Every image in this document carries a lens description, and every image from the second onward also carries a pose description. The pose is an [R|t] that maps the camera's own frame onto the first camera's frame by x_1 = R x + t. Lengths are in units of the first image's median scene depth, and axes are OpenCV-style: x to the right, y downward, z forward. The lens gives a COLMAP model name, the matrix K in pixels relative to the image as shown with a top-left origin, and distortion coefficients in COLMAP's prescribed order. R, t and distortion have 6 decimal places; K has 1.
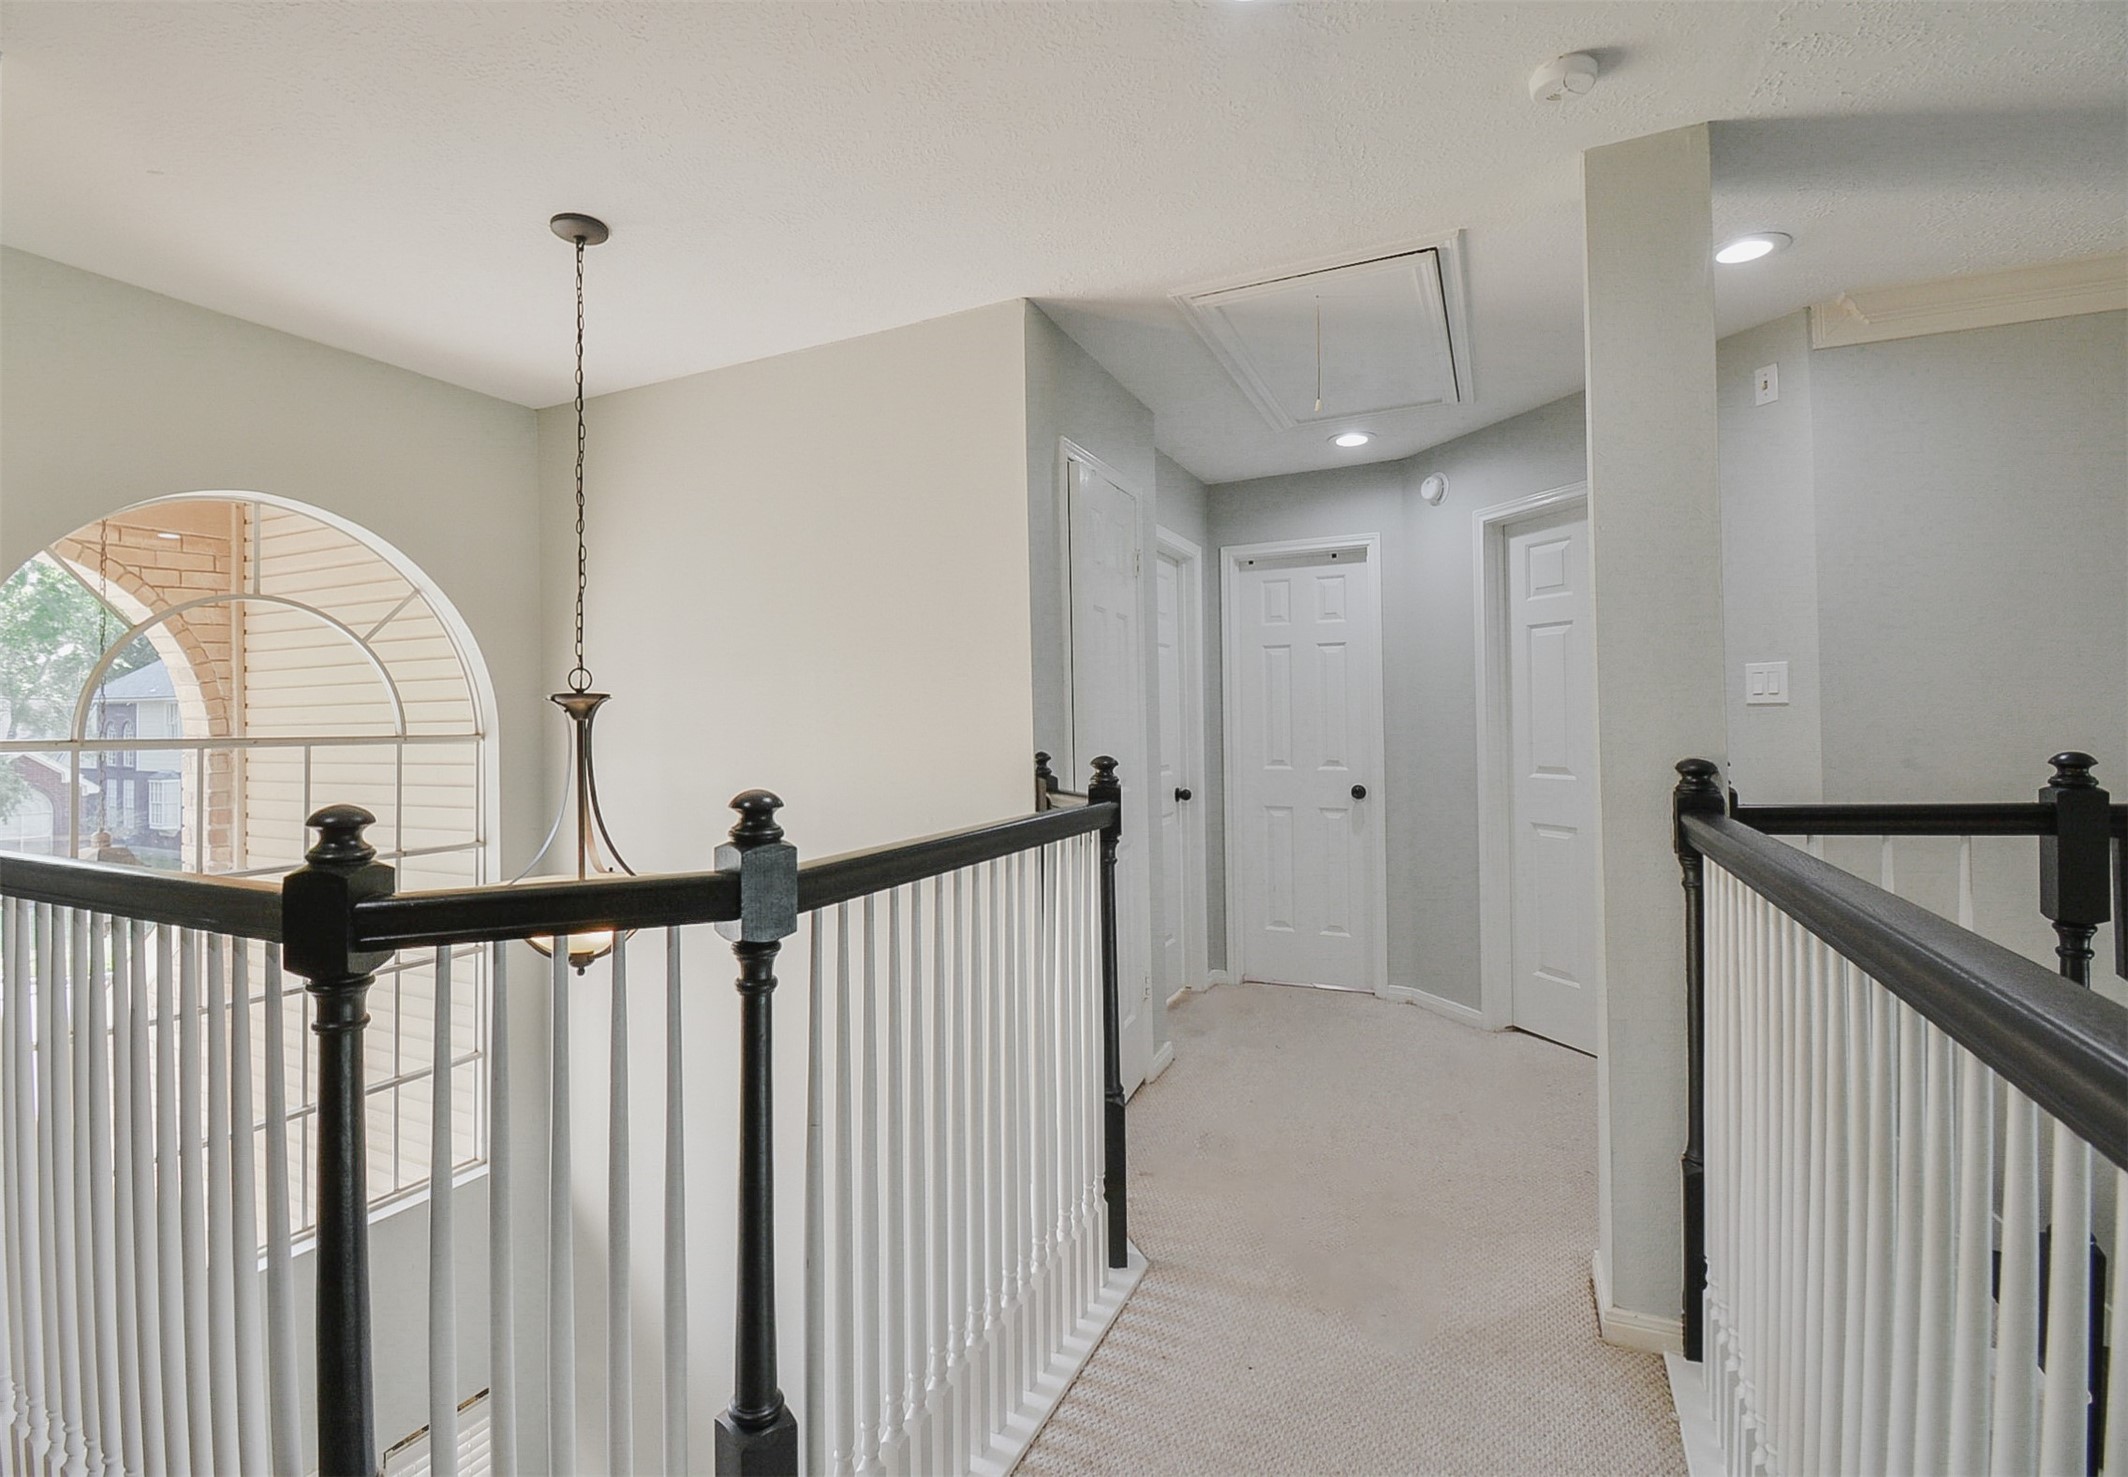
lens RADIAL K [[993.6, 0, 1011.4], [0, 993.6, 713.3], [0, 0, 1]] dist [0.018726, -0.023467]
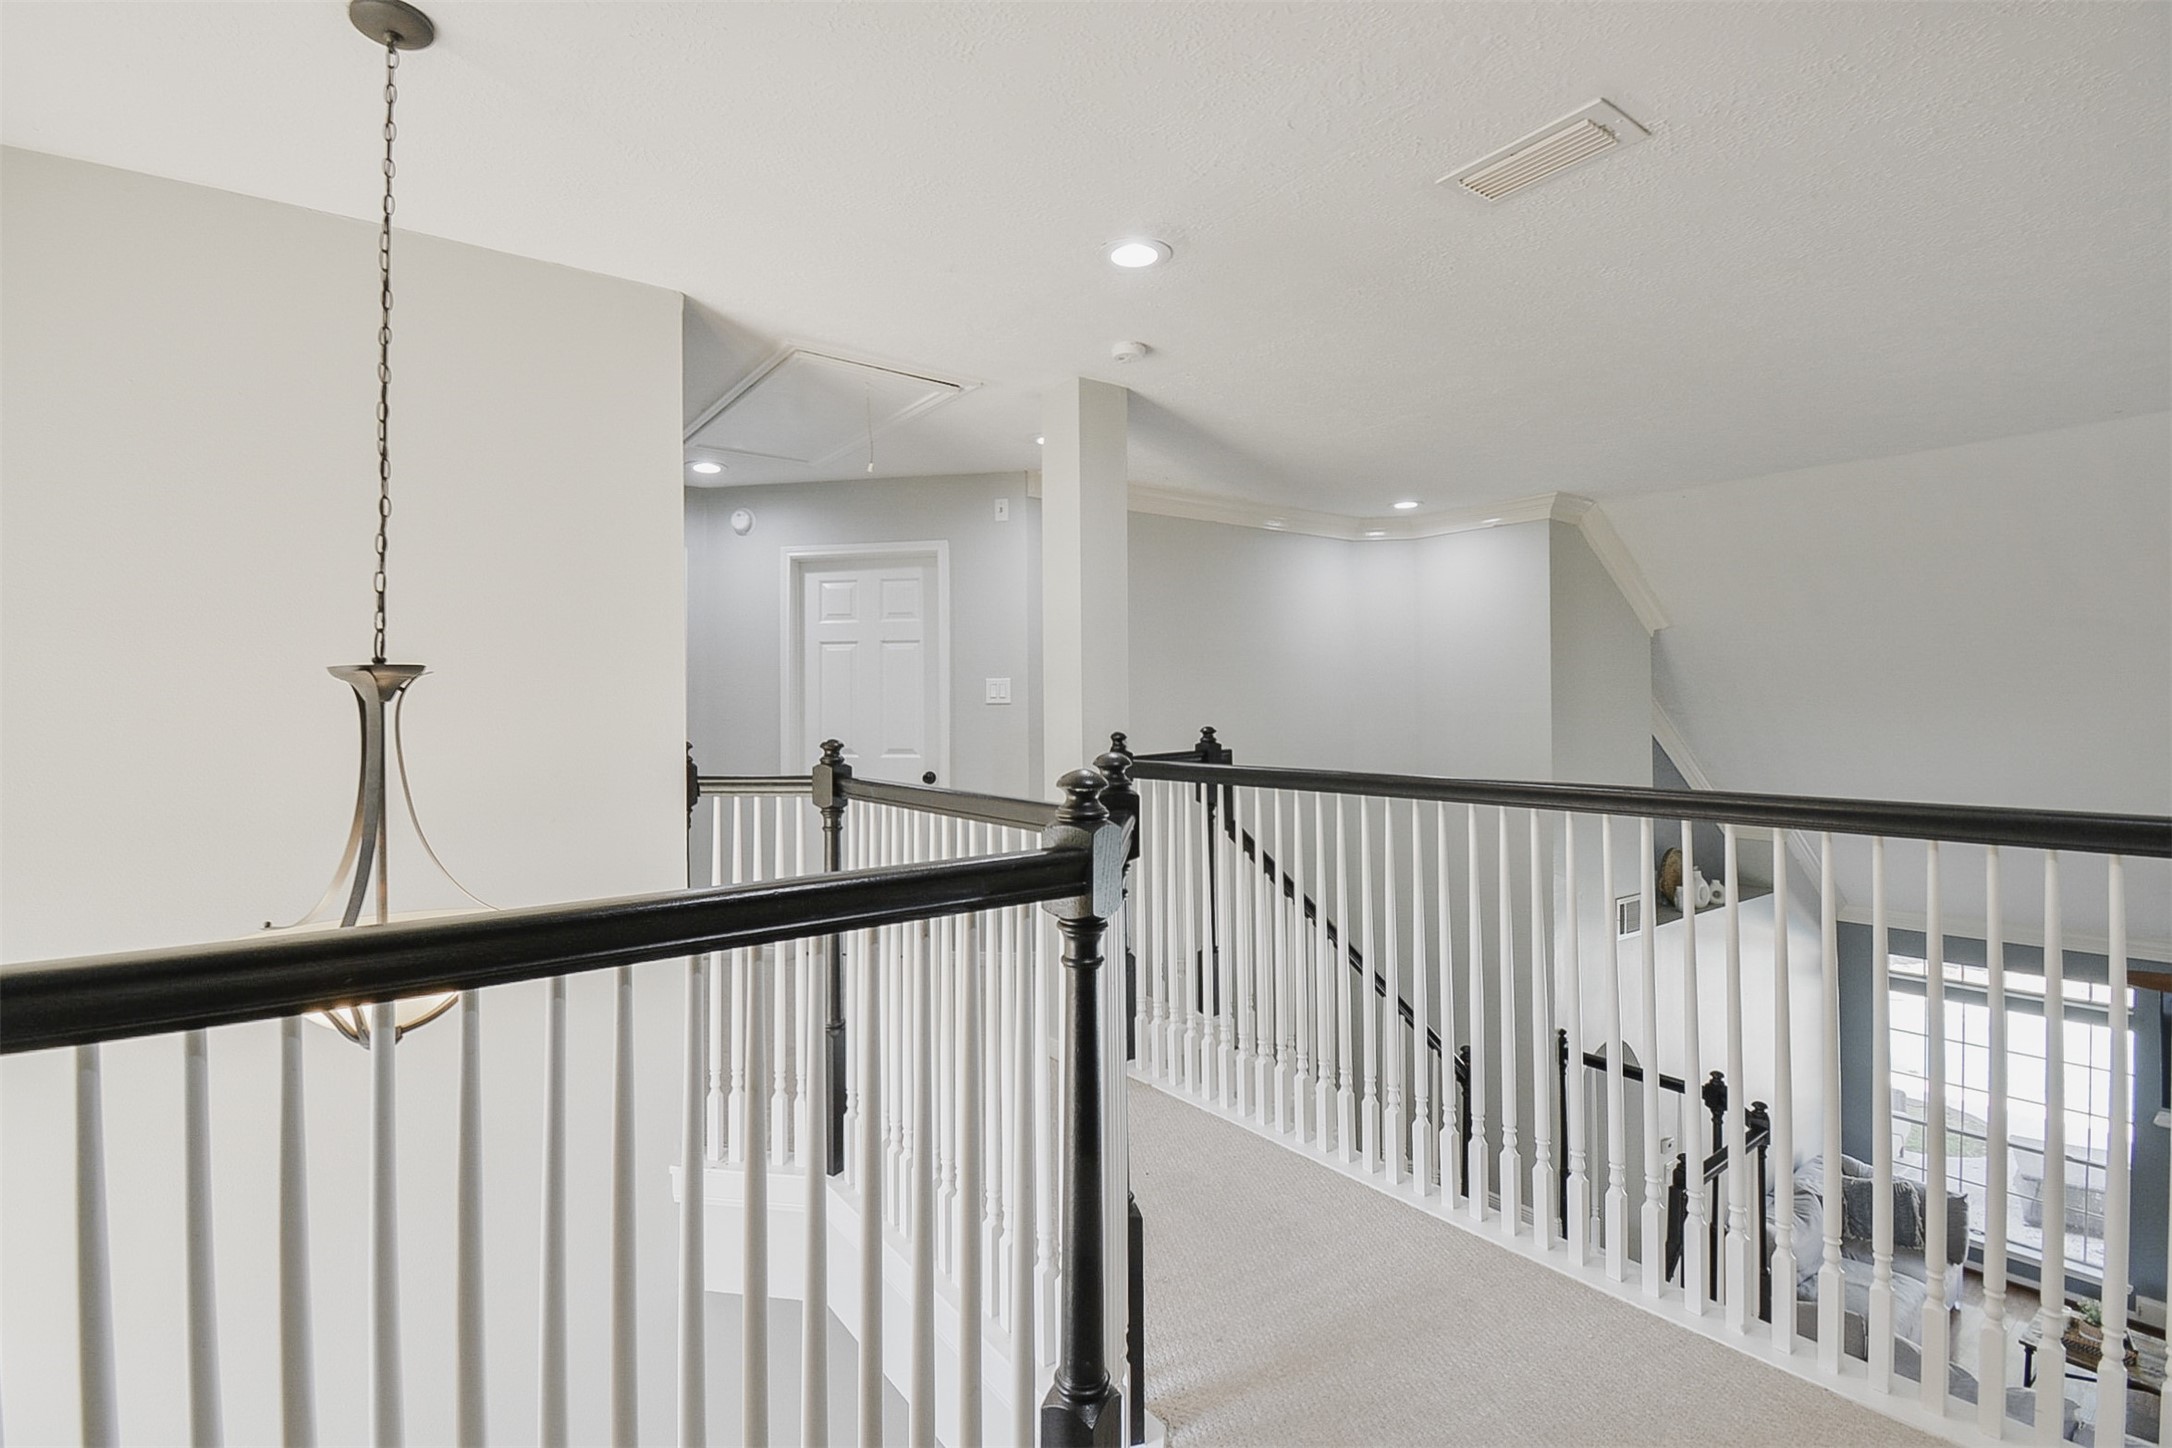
lens RADIAL K [[941.1, 0, 1084.3], [0, 941.1, 706.6], [0, 0, 1]] dist [-0.001693, -0.000563]
pose [[0.452045, 0.011595, 0.891920, -0.802900], [-0.005797, 0.999933, -0.010061, 0.014544], [-0.891976, -0.000623, 0.452082, 0.247293]]
